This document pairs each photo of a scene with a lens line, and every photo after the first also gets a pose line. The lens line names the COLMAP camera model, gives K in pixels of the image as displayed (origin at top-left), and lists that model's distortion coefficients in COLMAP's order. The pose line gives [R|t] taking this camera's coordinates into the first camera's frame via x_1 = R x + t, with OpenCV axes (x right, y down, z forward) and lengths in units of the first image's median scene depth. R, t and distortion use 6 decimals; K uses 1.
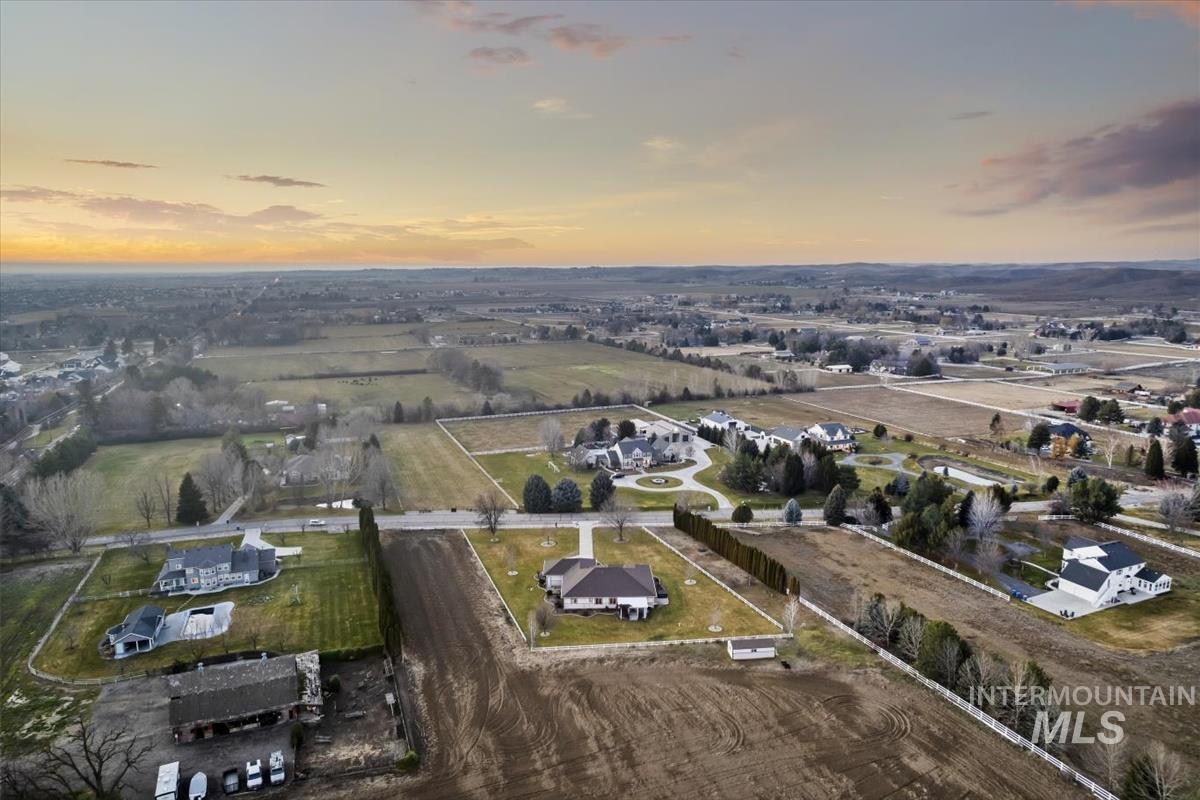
lens RADIAL K [[767.2, 0, 608.9], [0, 767.2, 404.3], [0, 0, 1]] dist [-0.064430, 0.052712]
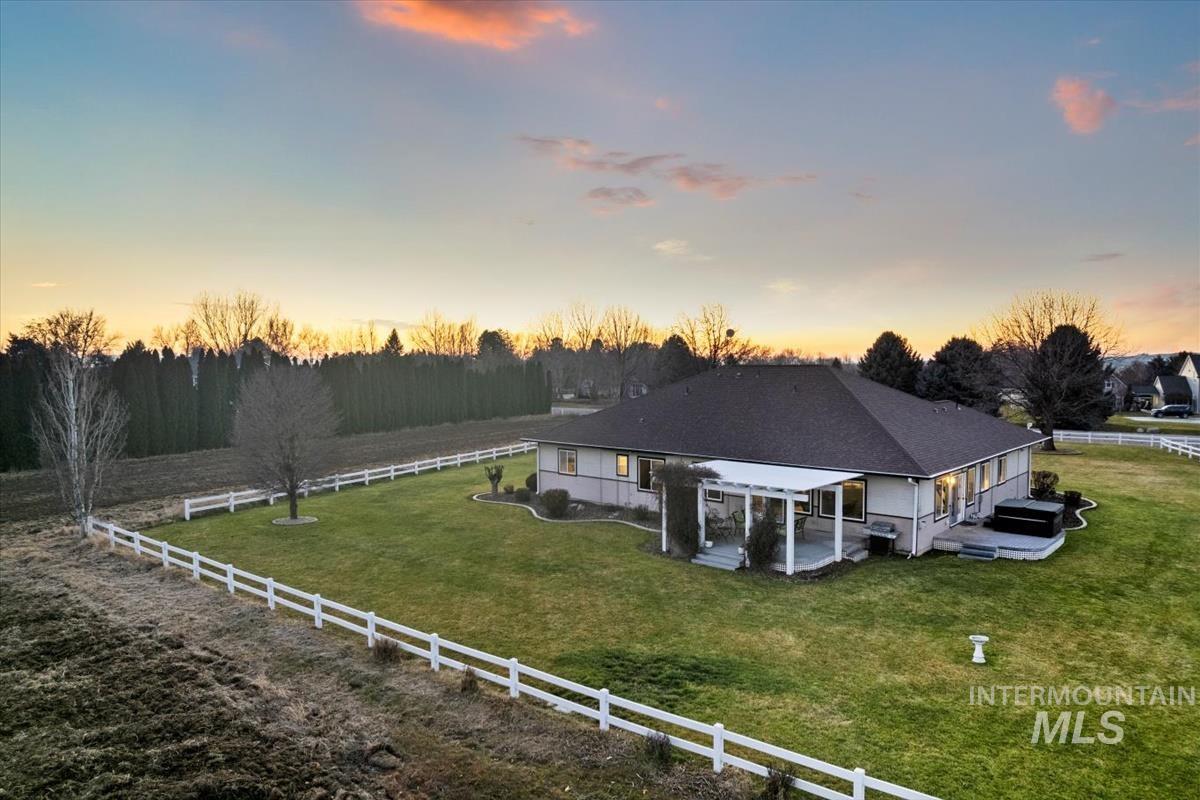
lens RADIAL K [[777.4, 0, 604.7], [0, 777.4, 401.7], [0, 0, 1]] dist [-0.066026, 0.058314]
pose [[0.717415, 0.031355, -0.695940, 0.097443], [-0.122414, 0.989117, -0.081627, 0.204043], [0.685806, 0.143753, 0.713446, 0.667169]]
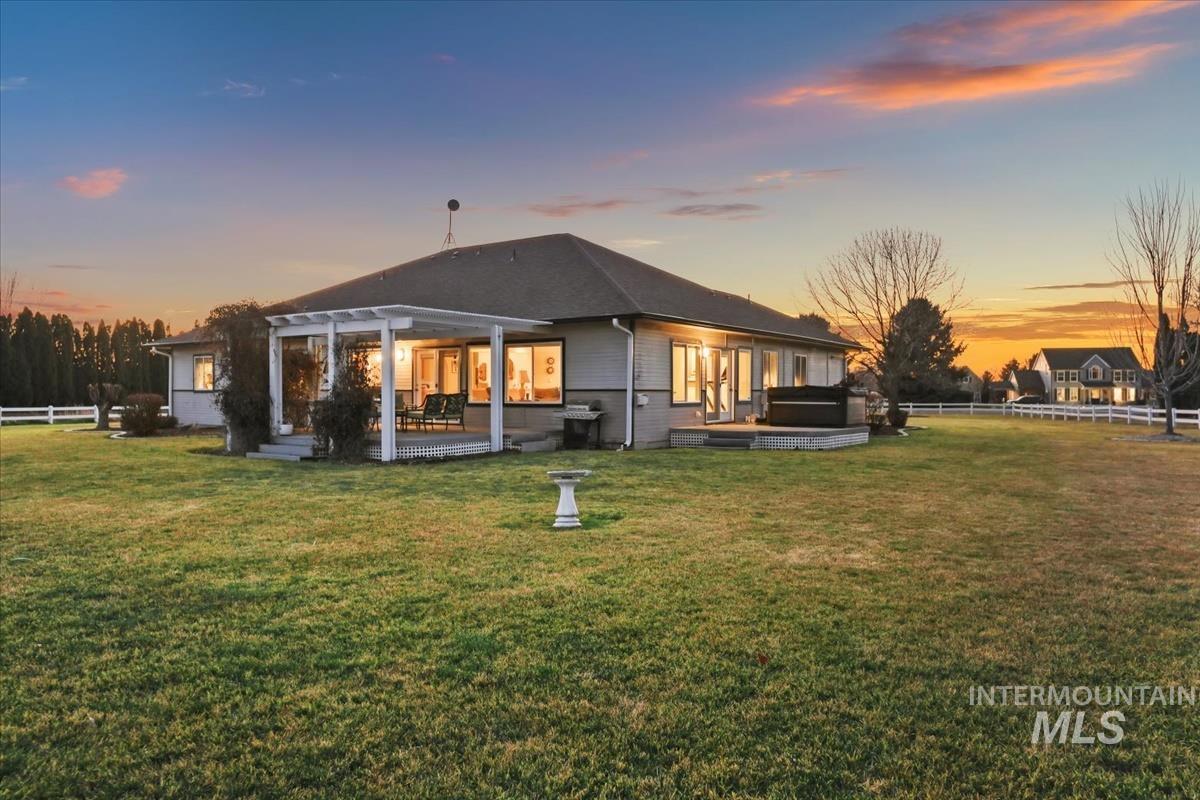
lens RADIAL K [[767.2, 0, 608.9], [0, 767.2, 404.3], [0, 0, 1]] dist [-0.064430, 0.052712]
pose [[0.801137, -0.008820, -0.598416, 0.092063], [-0.098992, 0.984166, -0.147033, 0.220050], [0.590237, 0.177032, 0.787579, 0.732827]]
